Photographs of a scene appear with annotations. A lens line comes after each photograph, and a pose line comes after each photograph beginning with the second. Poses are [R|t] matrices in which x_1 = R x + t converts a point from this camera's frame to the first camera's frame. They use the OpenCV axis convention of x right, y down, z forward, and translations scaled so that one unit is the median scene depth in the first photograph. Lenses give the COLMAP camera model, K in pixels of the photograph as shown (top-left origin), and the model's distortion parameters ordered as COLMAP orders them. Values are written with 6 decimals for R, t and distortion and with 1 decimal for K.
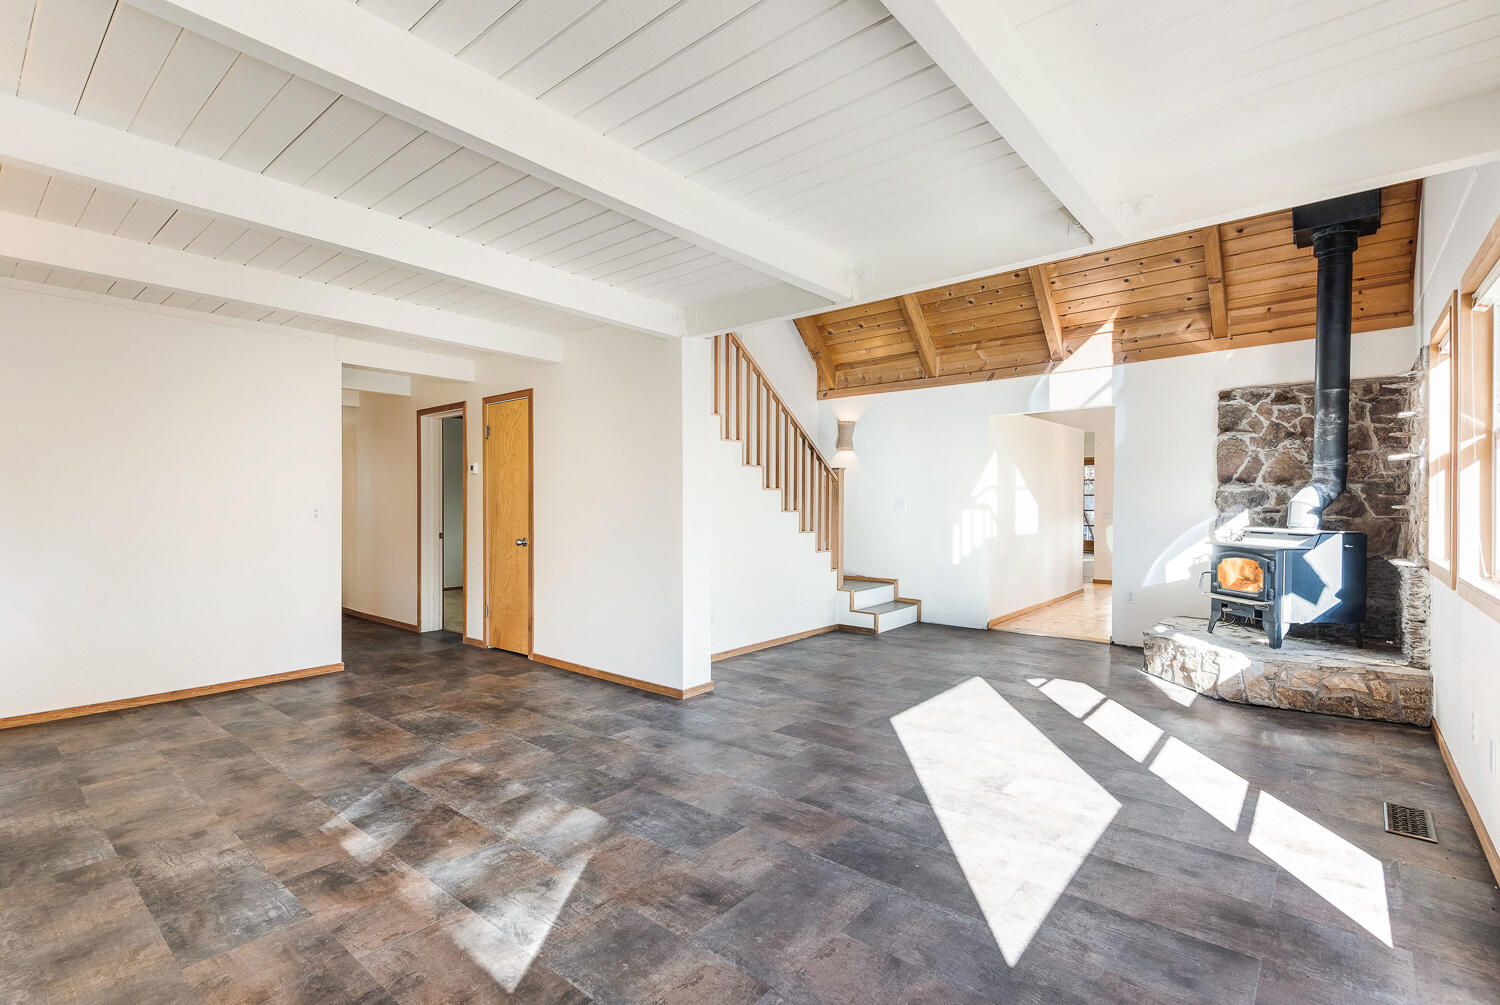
lens RADIAL K [[691.4, 0, 744.5], [0, 691.4, 499.3], [0, 0, 1]] dist [0.002111, -0.000034]
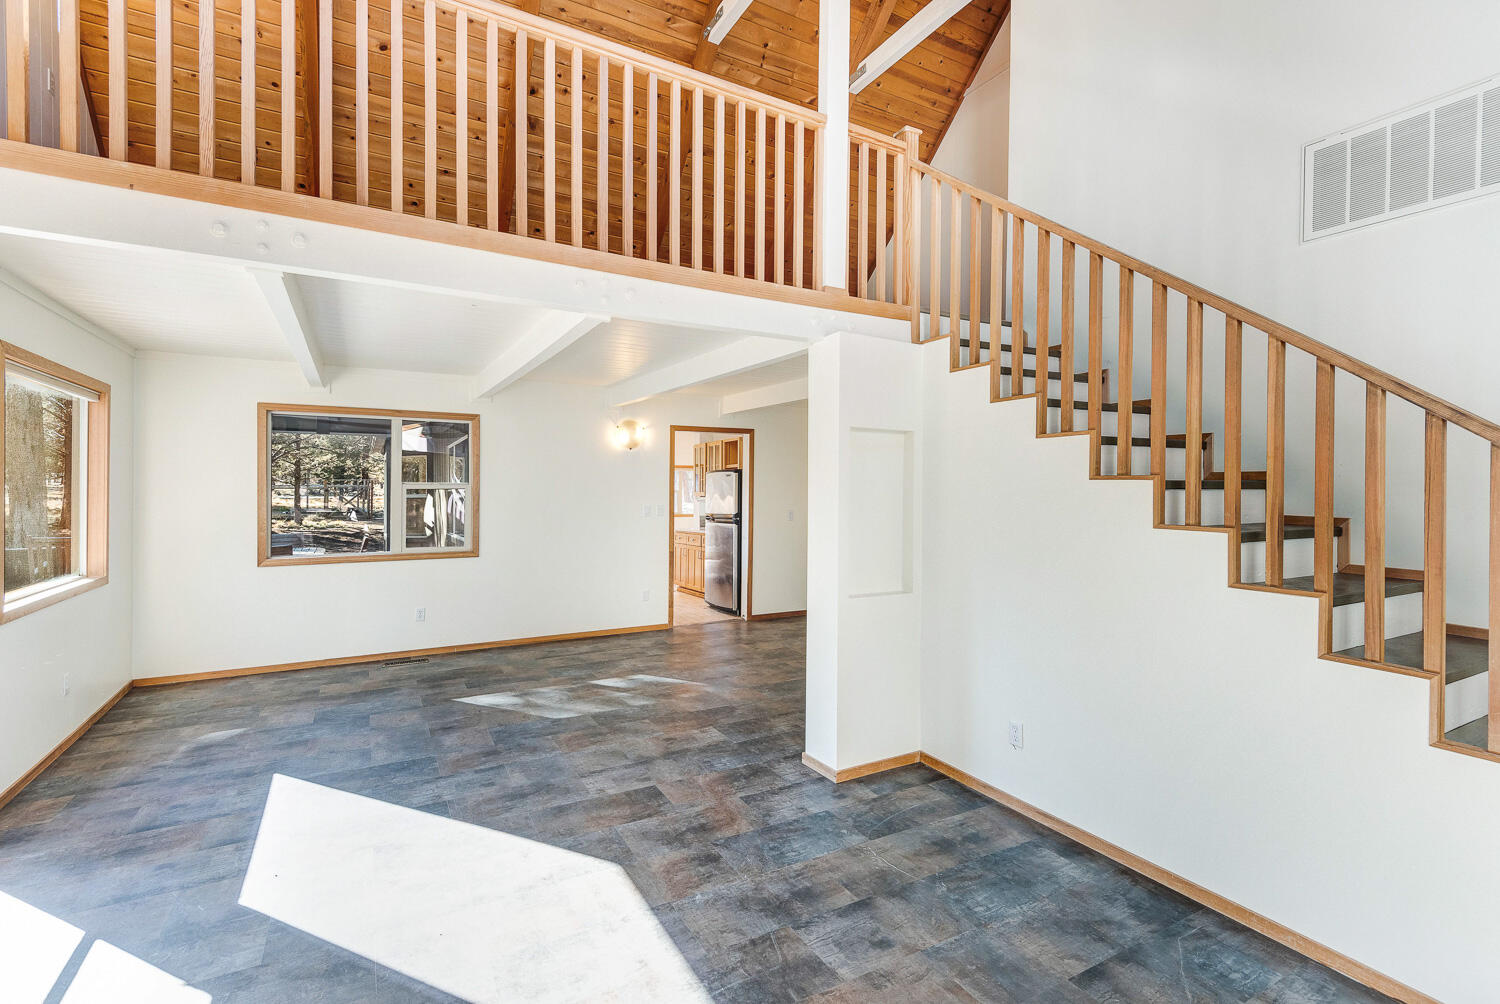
lens RADIAL K [[684.8, 0, 750.6], [0, 684.8, 493.5], [0, 0, 1]] dist [0.057966, -0.033108]
pose [[-0.355469, 0.006516, -0.934665, 0.792783], [0.005881, 0.999972, 0.004734, -0.055706], [0.934669, -0.003813, -0.355497, 1.336078]]
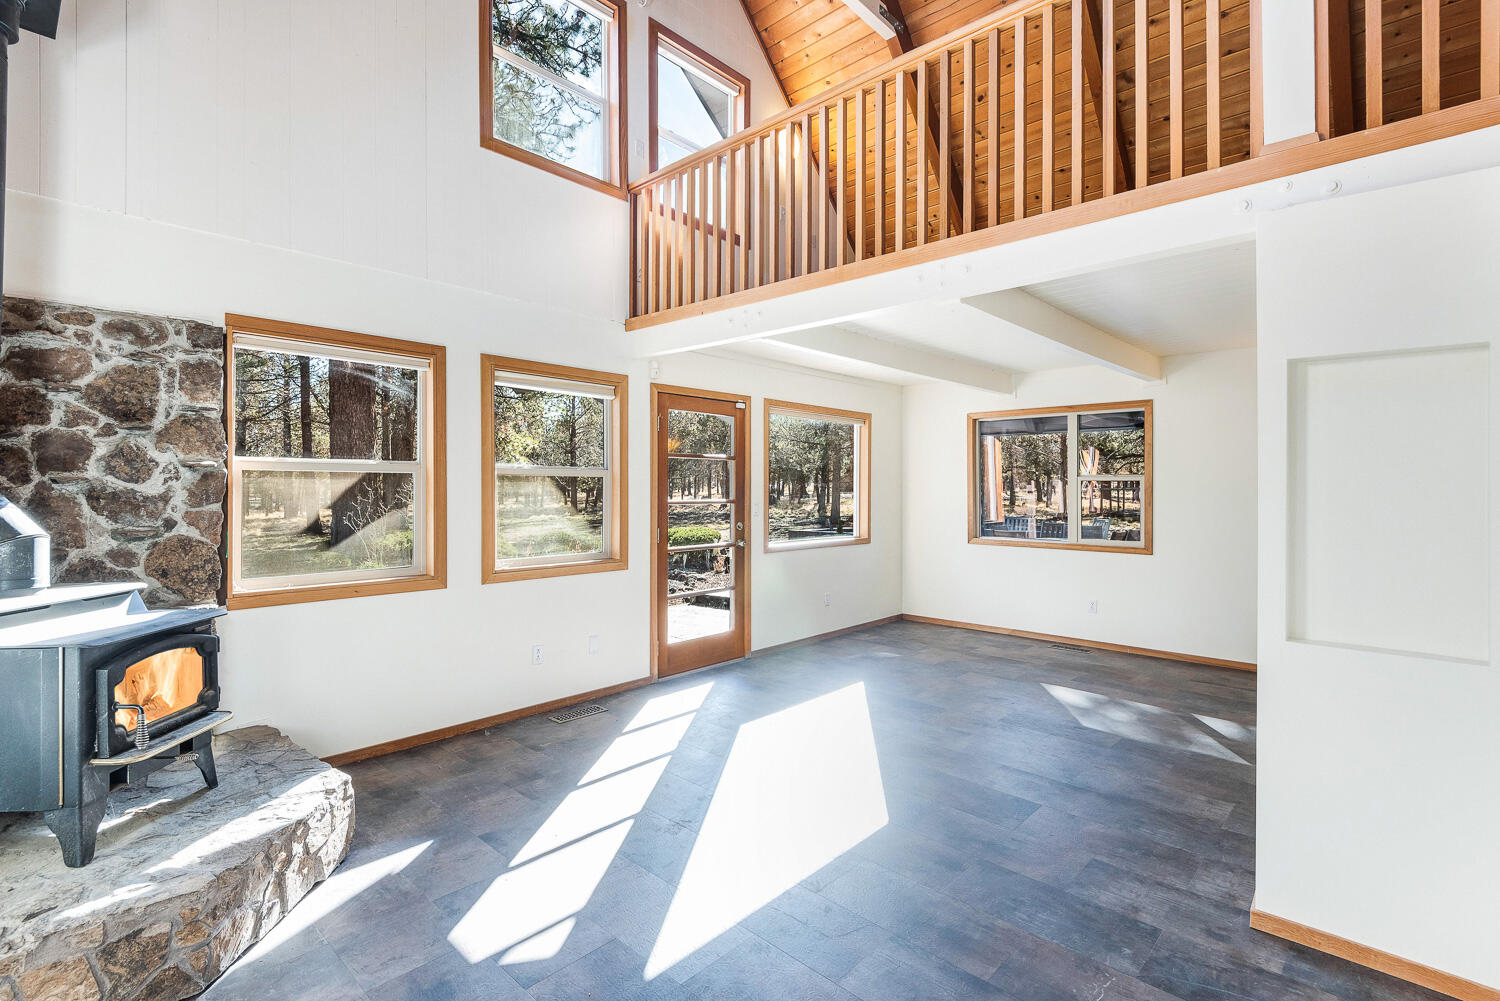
lens RADIAL K [[707.1, 0, 737.0], [0, 707.1, 491.1], [0, 0, 1]] dist [0.011794, -0.000426]
pose [[-0.998118, -0.004128, 0.061183, 0.324008], [-0.004359, 0.999984, -0.003647, -0.031448], [-0.061167, -0.003907, -0.998120, 1.720016]]
